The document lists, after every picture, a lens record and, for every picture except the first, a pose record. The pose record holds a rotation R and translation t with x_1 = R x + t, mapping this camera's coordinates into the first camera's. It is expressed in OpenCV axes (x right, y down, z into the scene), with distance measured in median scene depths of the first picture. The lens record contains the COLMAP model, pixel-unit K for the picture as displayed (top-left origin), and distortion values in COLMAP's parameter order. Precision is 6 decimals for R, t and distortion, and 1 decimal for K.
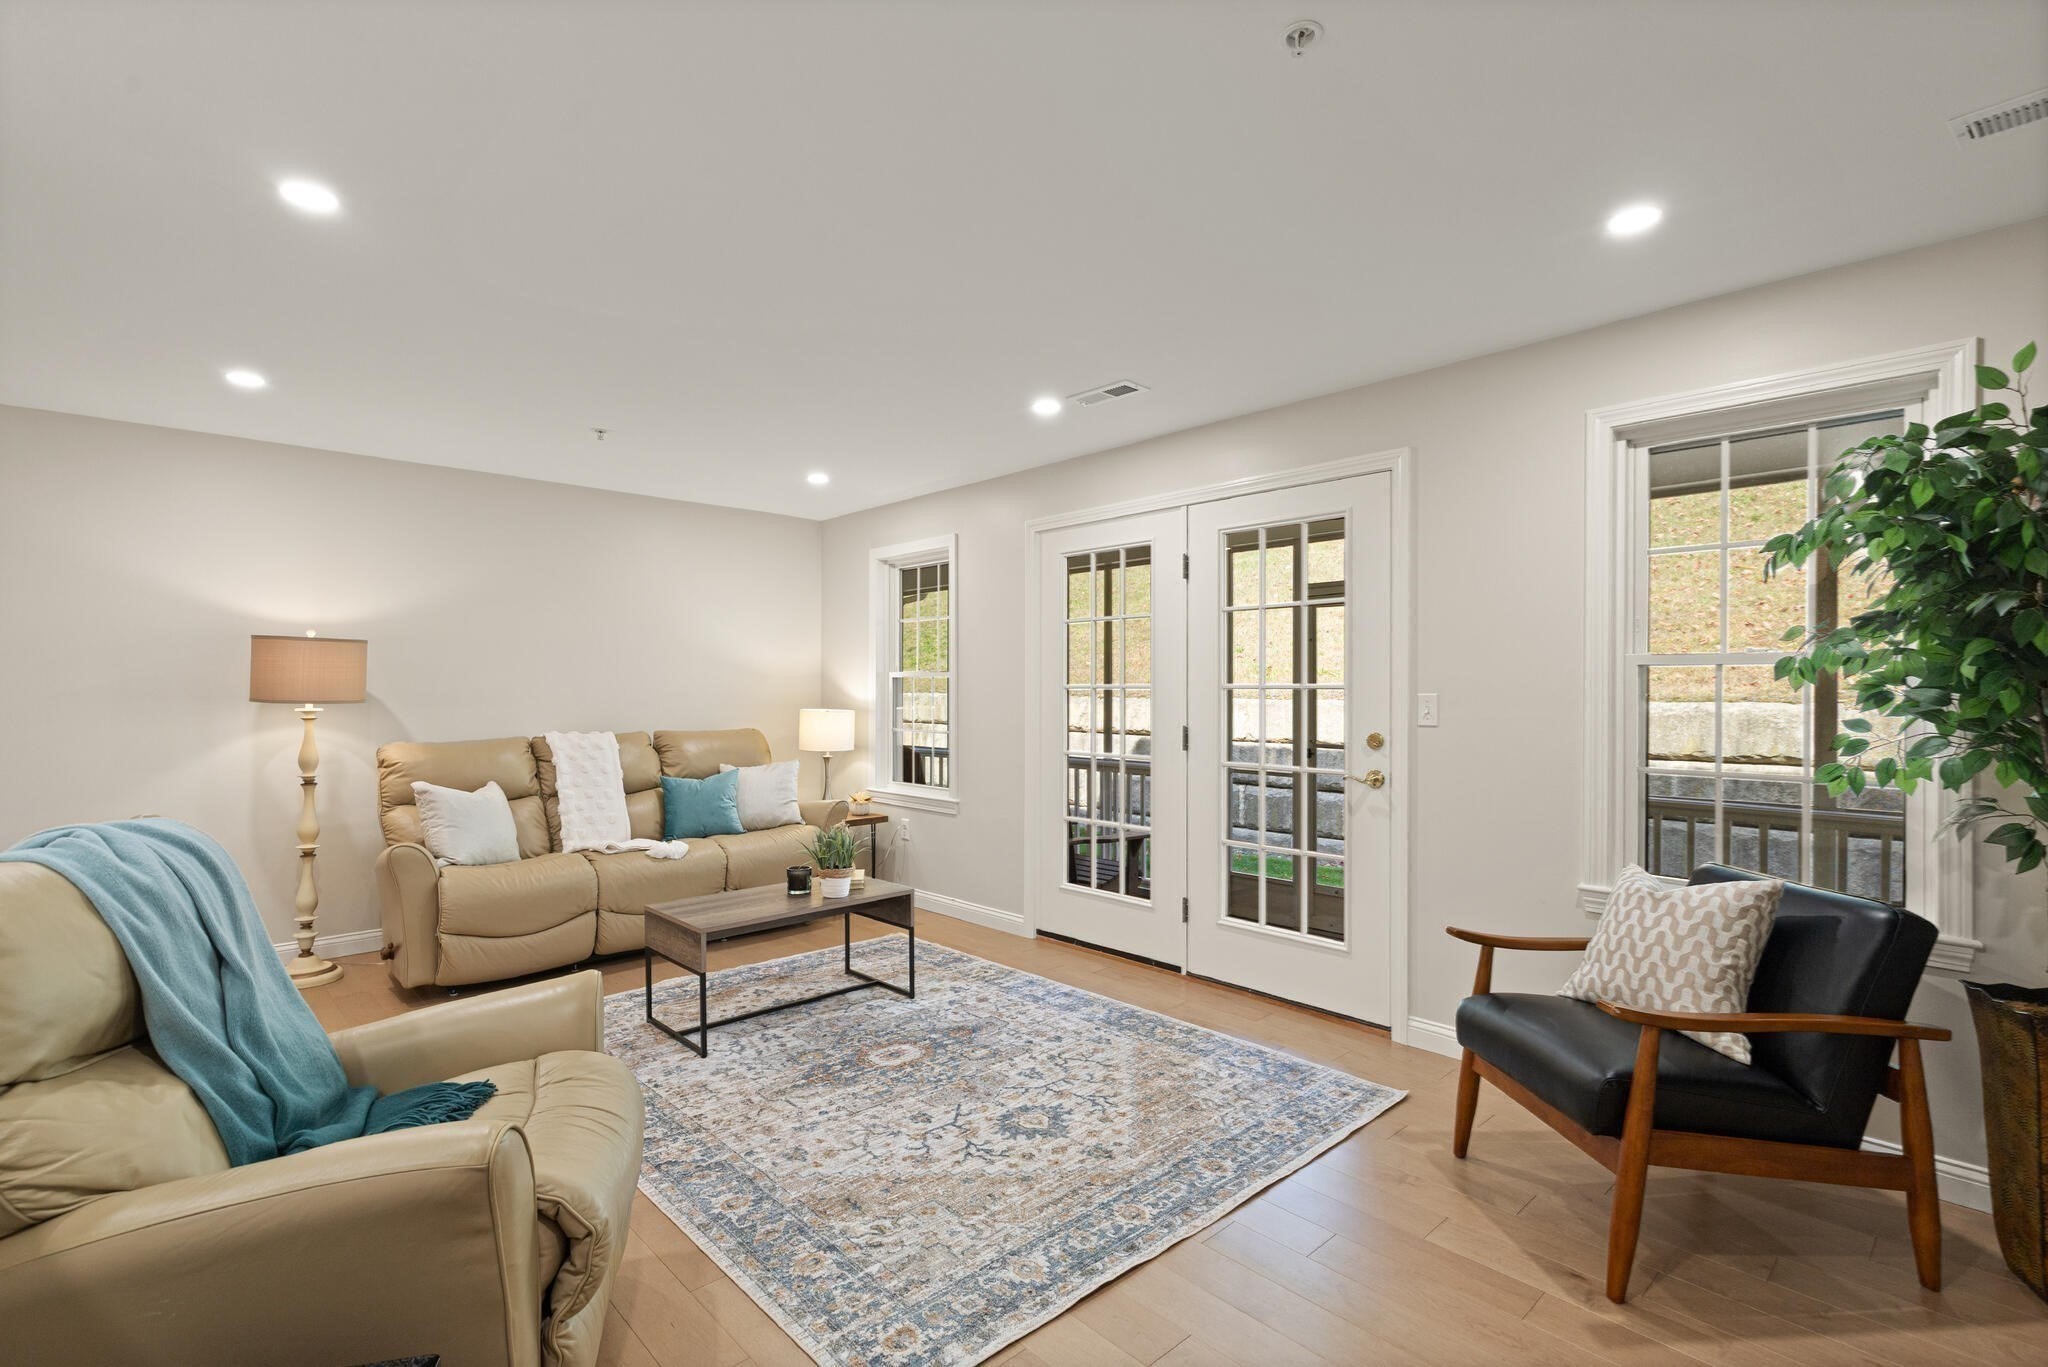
lens RADIAL K [[945.9, 0, 1025.4], [0, 945.9, 680.1], [0, 0, 1]] dist [0.012485, -0.000173]
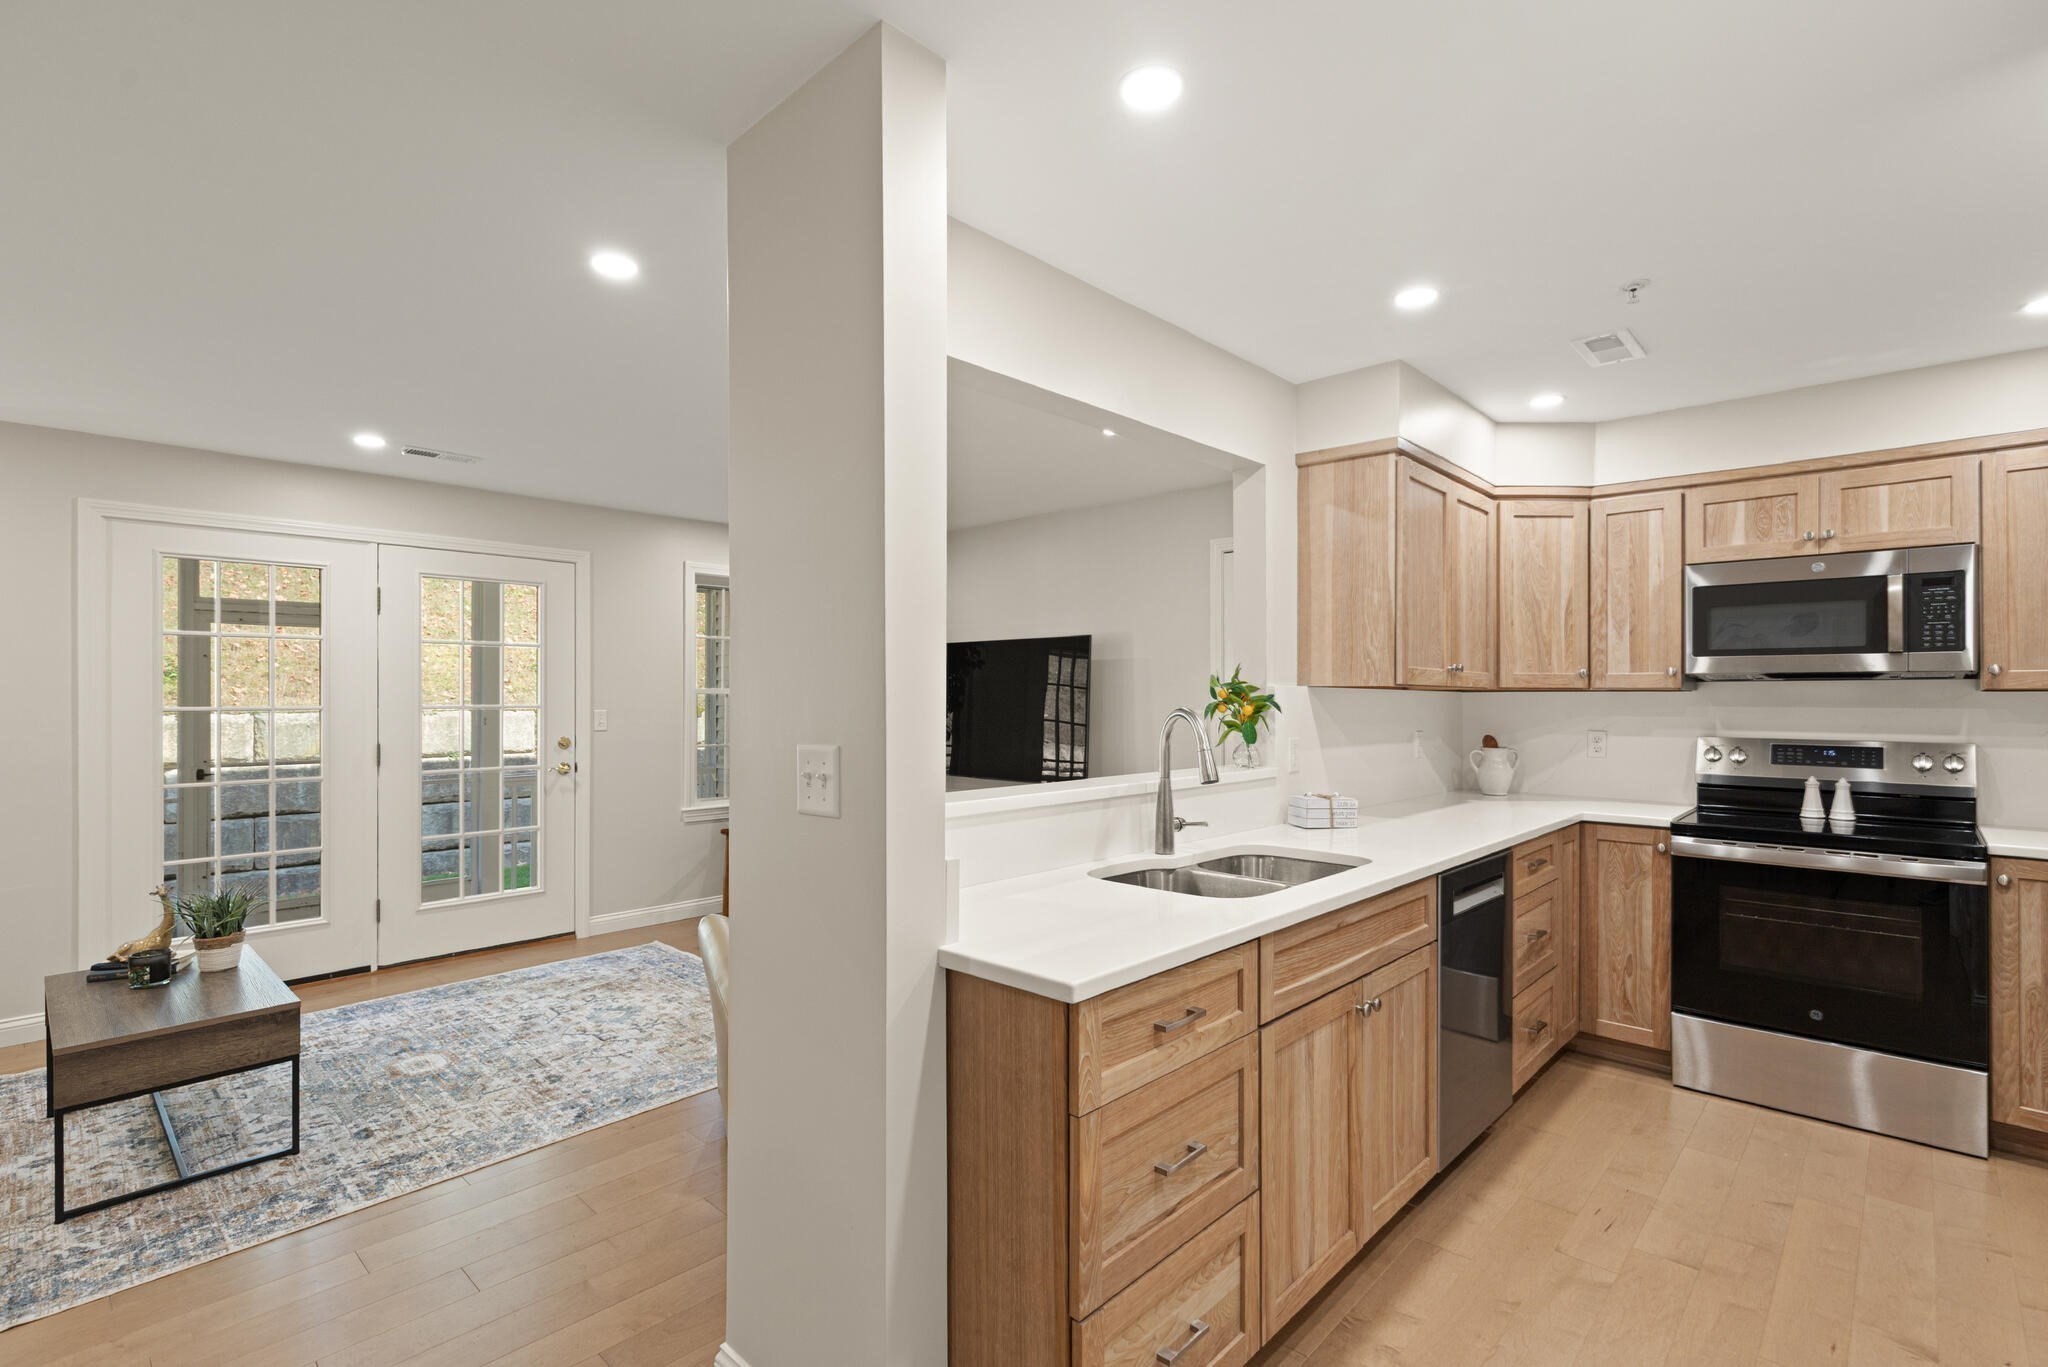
lens RADIAL K [[948.4, 0, 1021.4], [0, 948.4, 690.2], [0, 0, 1]] dist [0.006962, -0.000643]
pose [[-0.070765, 0.005484, 0.997478, -1.031637], [-0.007144, 0.999956, -0.006005, -0.013663], [-0.997467, -0.007551, -0.070723, 0.346357]]
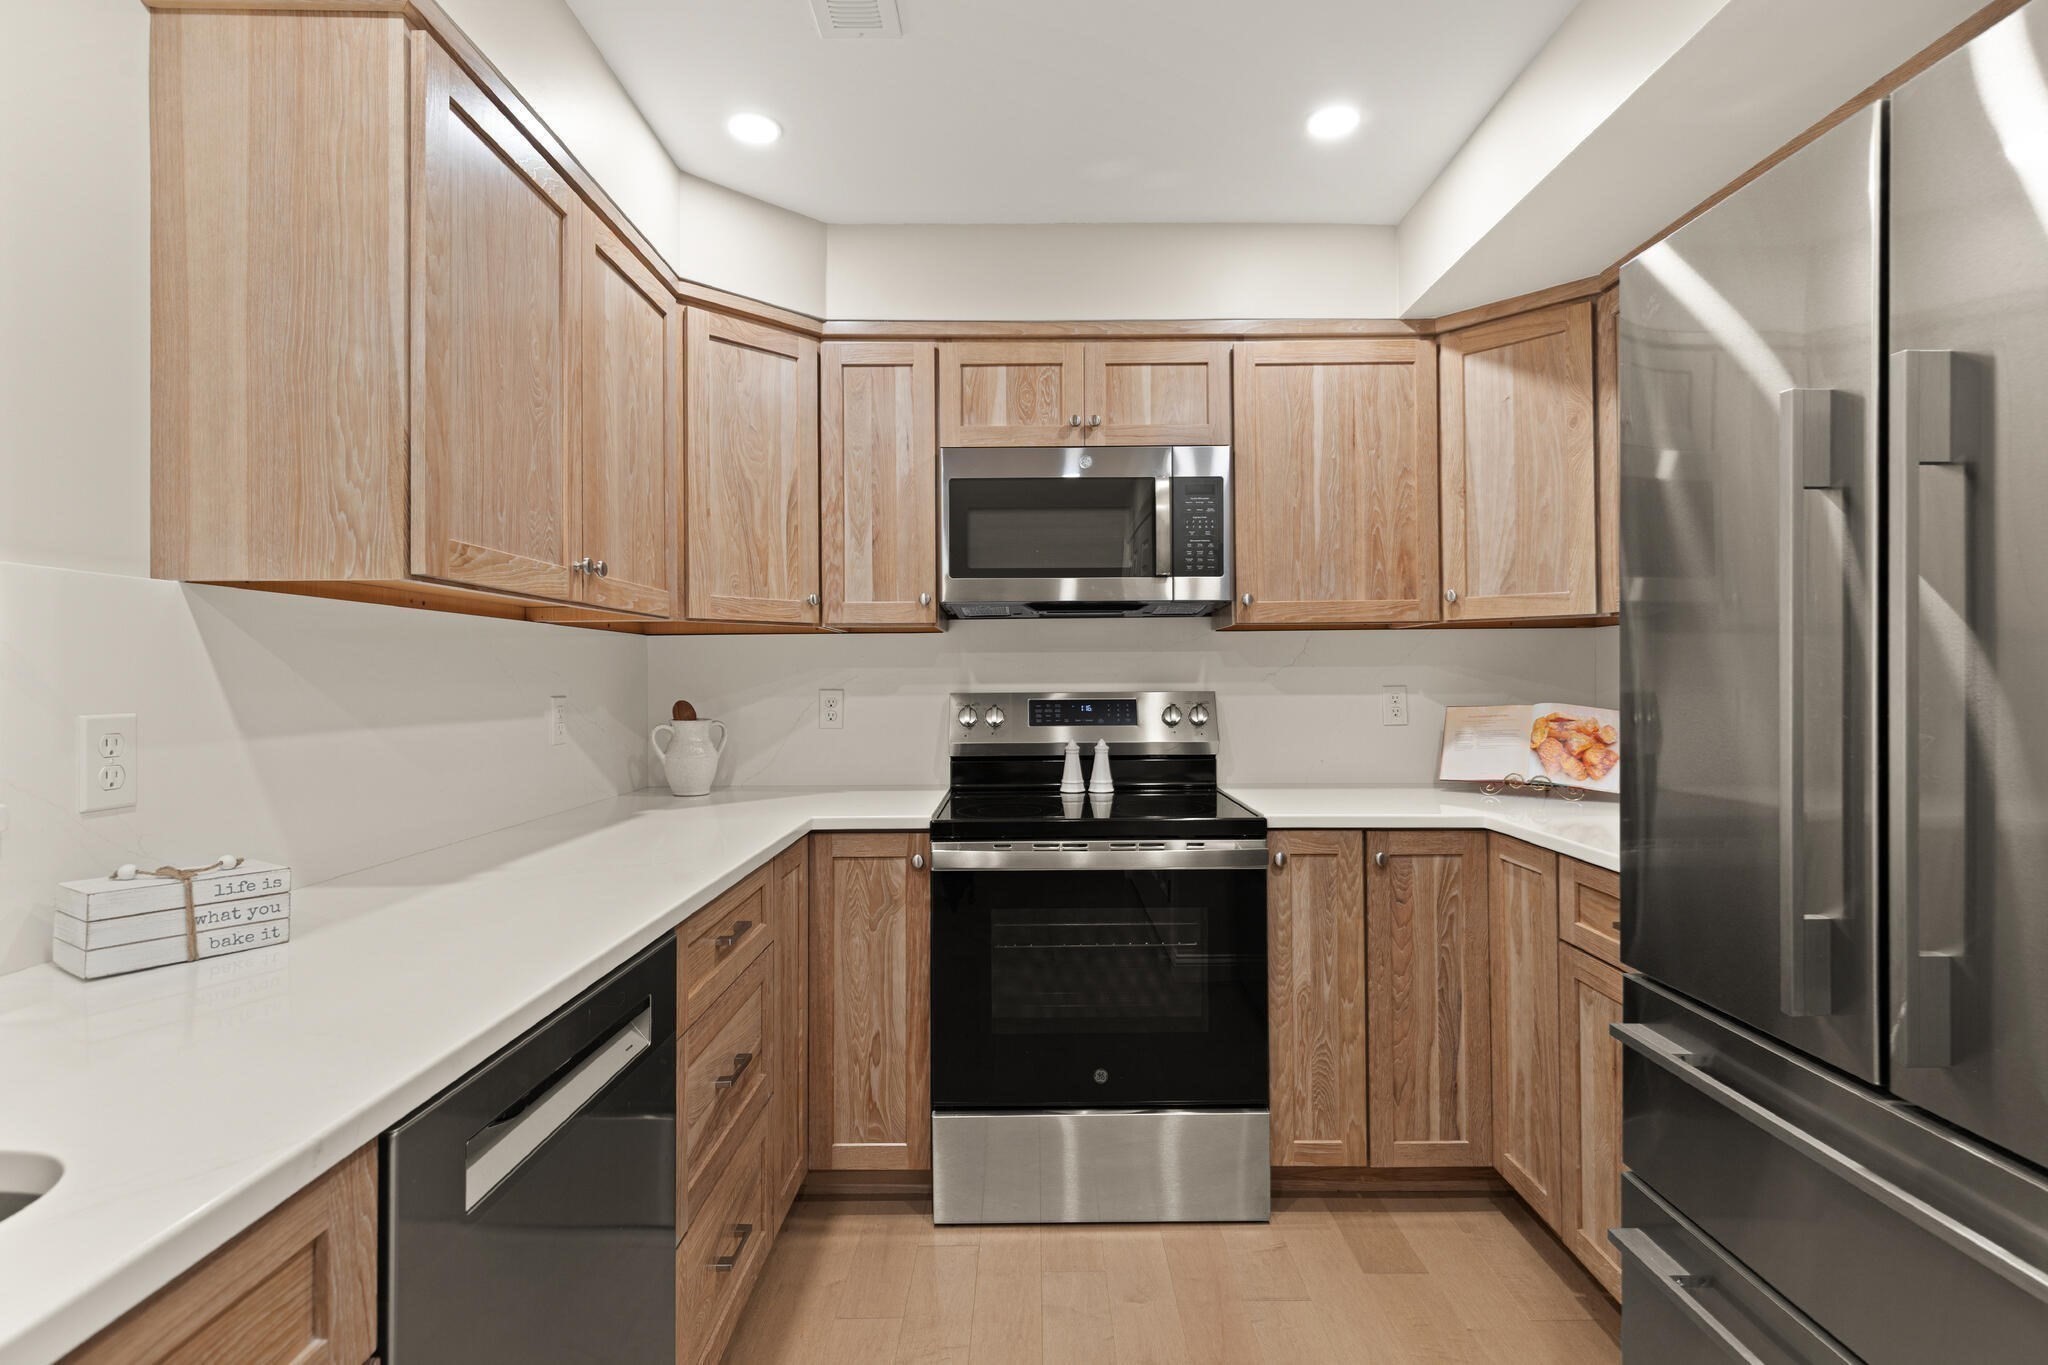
lens RADIAL K [[951.1, 0, 1030.8], [0, 951.1, 665.6], [0, 0, 1]] dist [0.003693, -0.000096]
pose [[-0.733662, 0.010571, 0.679433, -0.650187], [0.003825, 0.999927, -0.011427, 0.010071], [-0.679504, -0.005785, -0.733649, 0.077943]]
